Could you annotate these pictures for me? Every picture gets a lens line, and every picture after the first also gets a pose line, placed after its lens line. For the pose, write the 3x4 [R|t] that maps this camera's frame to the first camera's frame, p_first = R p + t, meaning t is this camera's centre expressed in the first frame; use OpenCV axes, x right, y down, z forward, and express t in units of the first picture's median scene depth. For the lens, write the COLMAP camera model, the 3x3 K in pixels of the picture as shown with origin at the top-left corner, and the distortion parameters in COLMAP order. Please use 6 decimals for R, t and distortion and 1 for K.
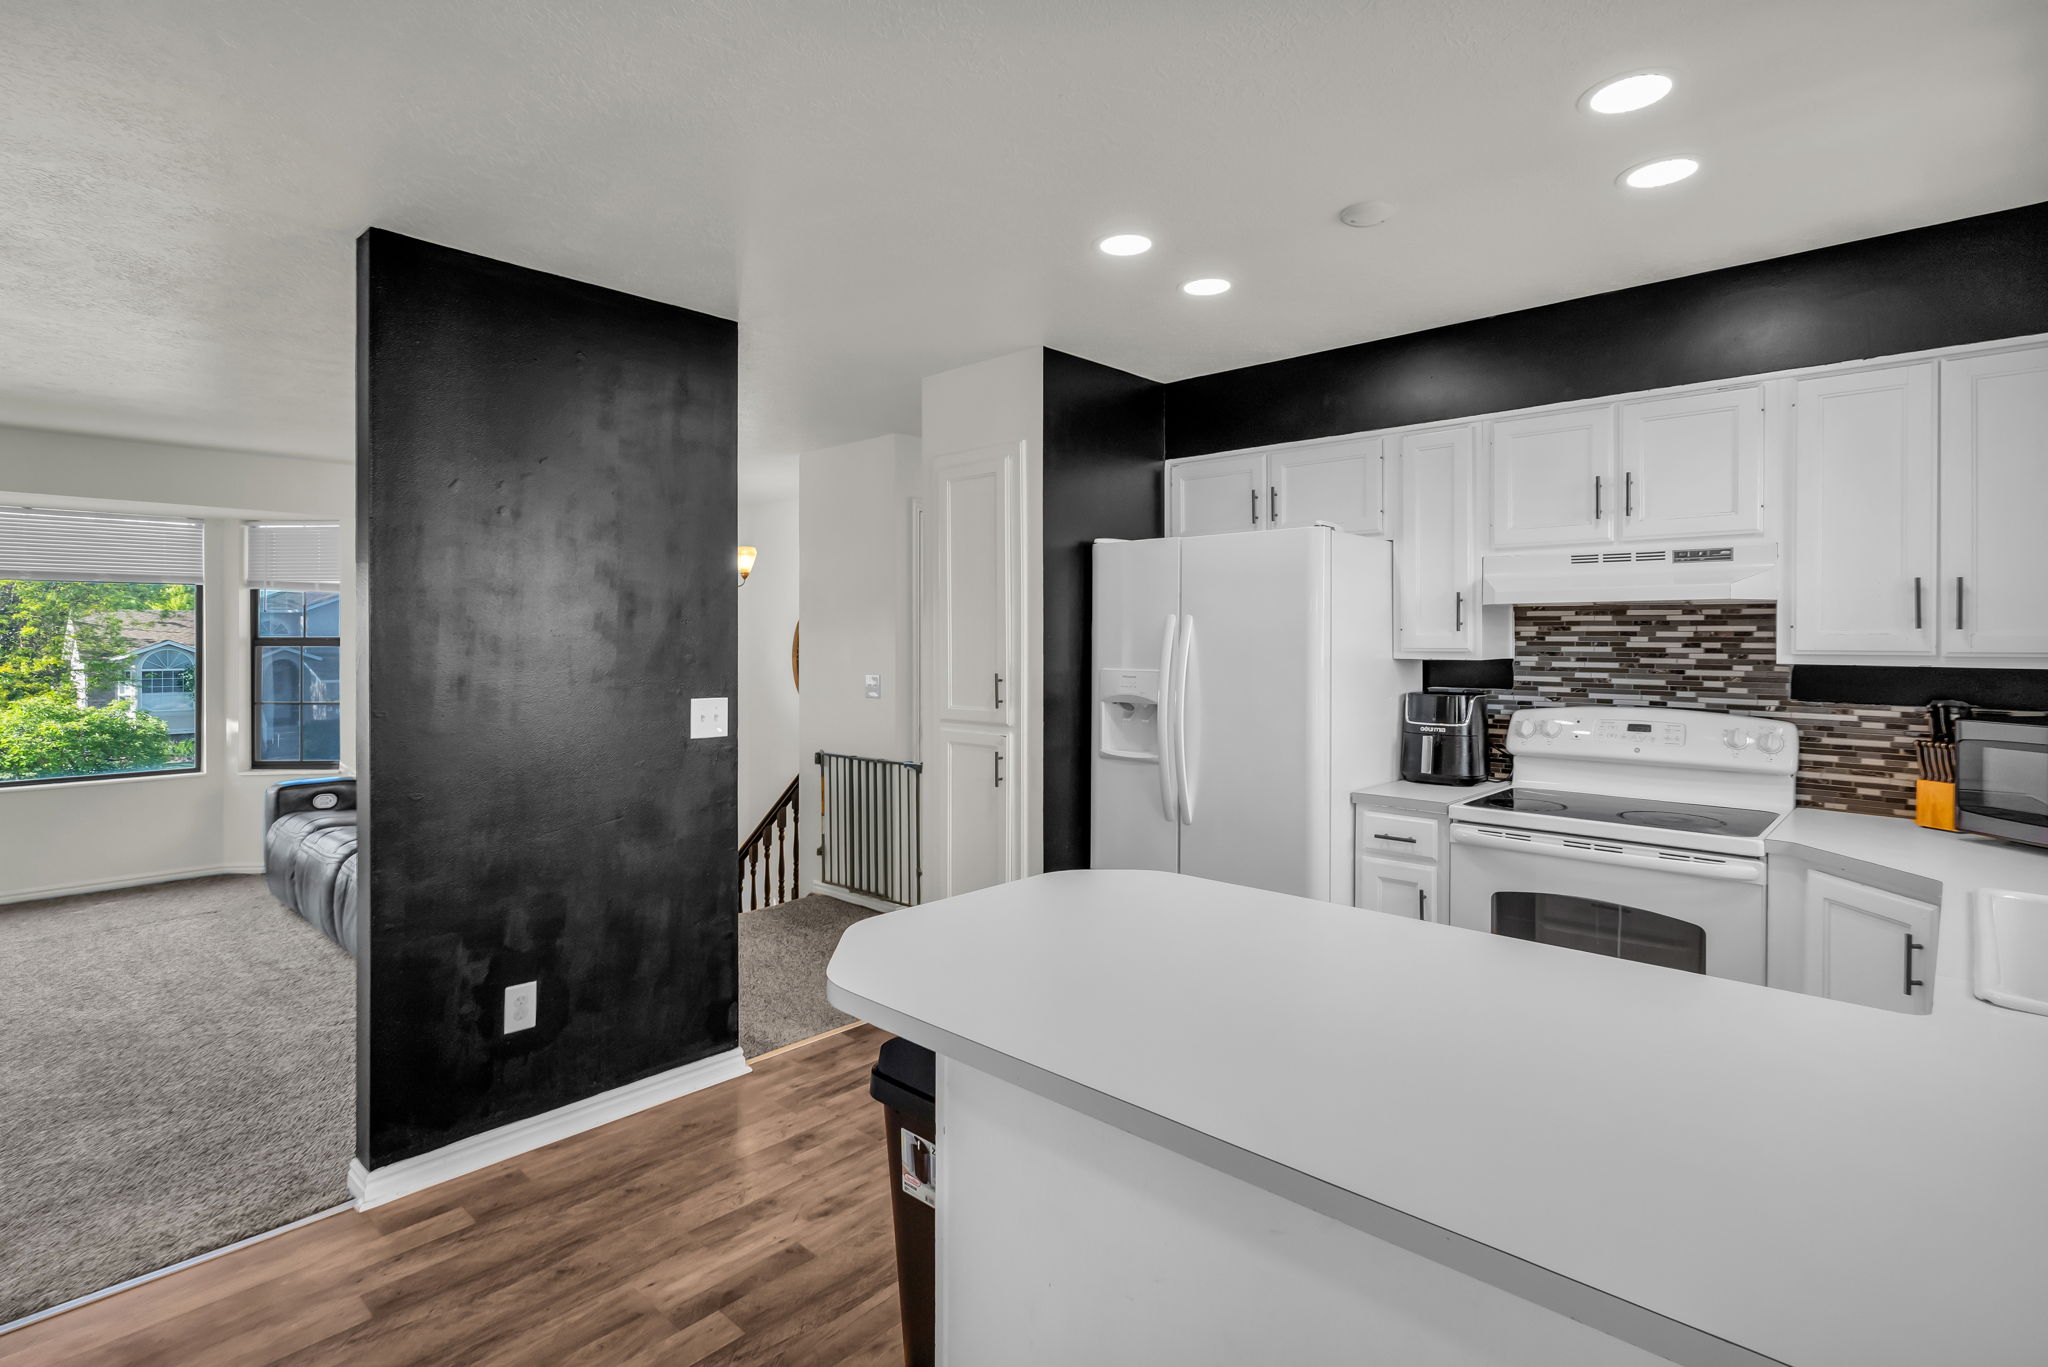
lens RADIAL K [[987.2, 0, 1093.8], [0, 987.2, 640.8], [0, 0, 1]] dist [0.000120, 0.000653]
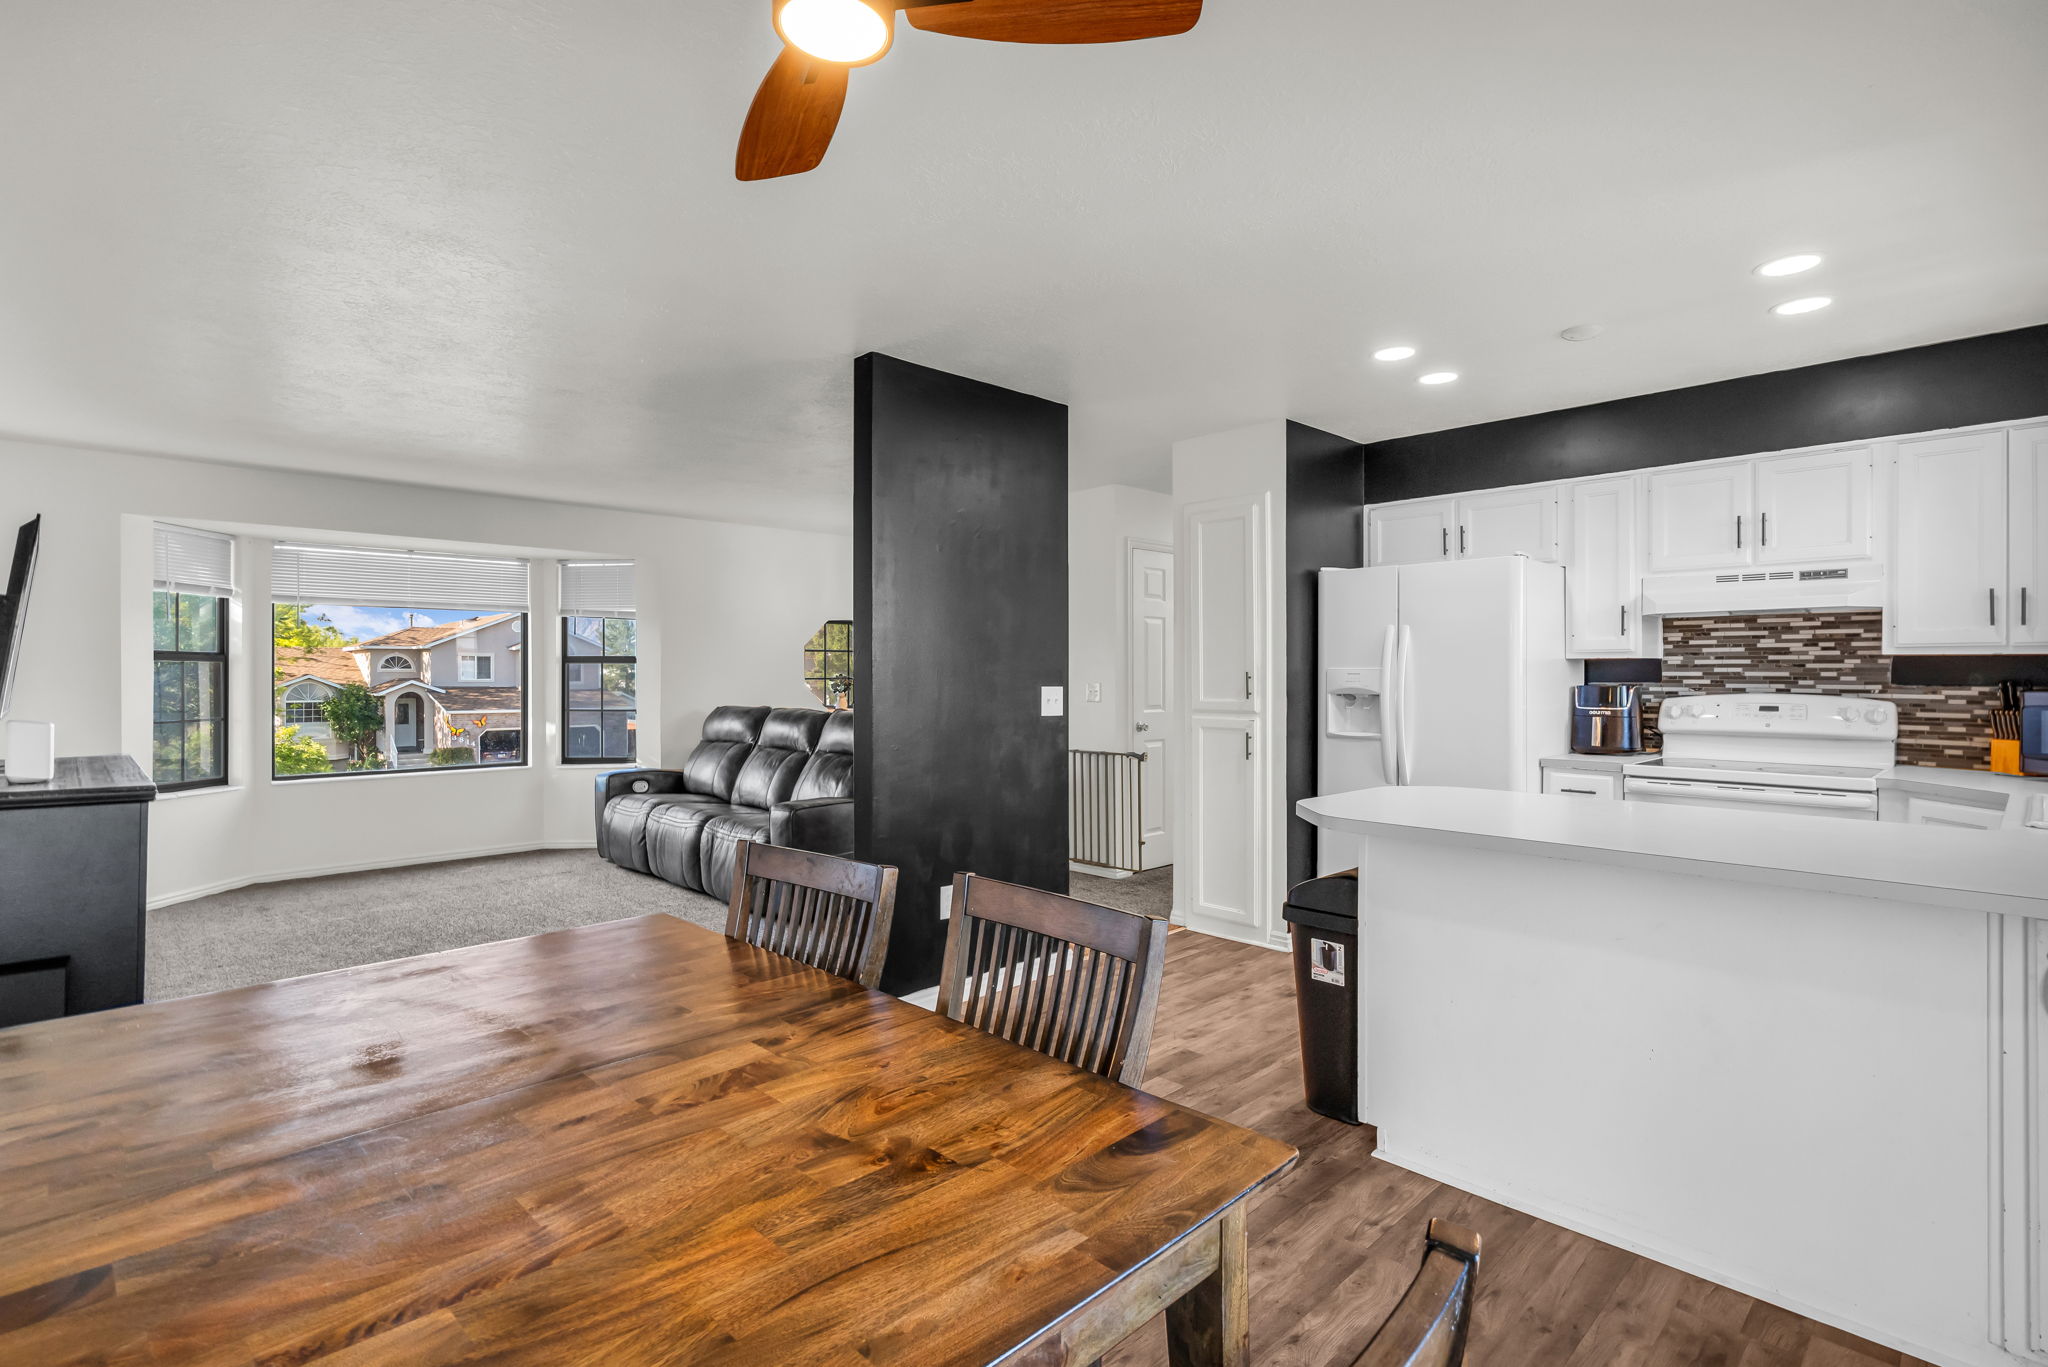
lens RADIAL K [[987.2, 0, 1081.5], [0, 987.2, 678.6], [0, 0, 1]] dist [0.000120, 0.000653]
pose [[0.998656, -0.000596, -0.051828, -0.281425], [0.000548, 0.999999, -0.000947, 0.048730], [0.051828, 0.000917, 0.998656, -0.343381]]
